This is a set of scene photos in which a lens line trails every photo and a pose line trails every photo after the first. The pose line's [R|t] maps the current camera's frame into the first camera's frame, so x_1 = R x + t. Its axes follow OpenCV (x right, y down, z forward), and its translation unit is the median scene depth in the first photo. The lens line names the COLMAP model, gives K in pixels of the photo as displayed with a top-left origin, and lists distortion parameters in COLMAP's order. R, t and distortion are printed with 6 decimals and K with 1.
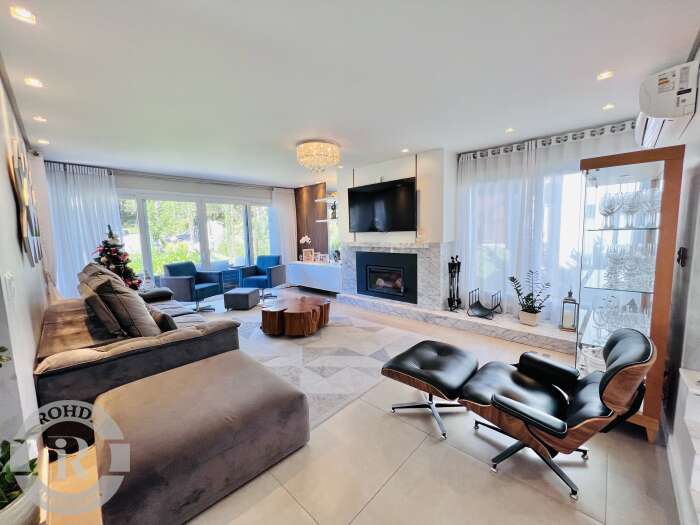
lens RADIAL K [[279.7, 0, 351.3], [0, 279.7, 263.4], [0, 0, 1]] dist [-0.004179, -0.000064]
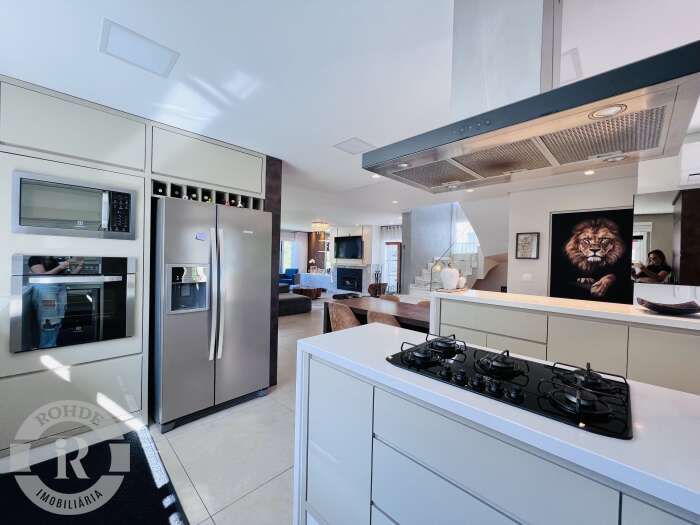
lens RADIAL K [[279.7, 0, 348.5], [0, 279.7, 262.1], [0, 0, 1]] dist [-0.004179, -0.000064]
pose [[0.998535, 0.048688, -0.023615, 0.122435], [-0.050793, 0.993815, -0.098746, 0.095721], [0.018661, 0.099801, 0.994832, -0.858527]]
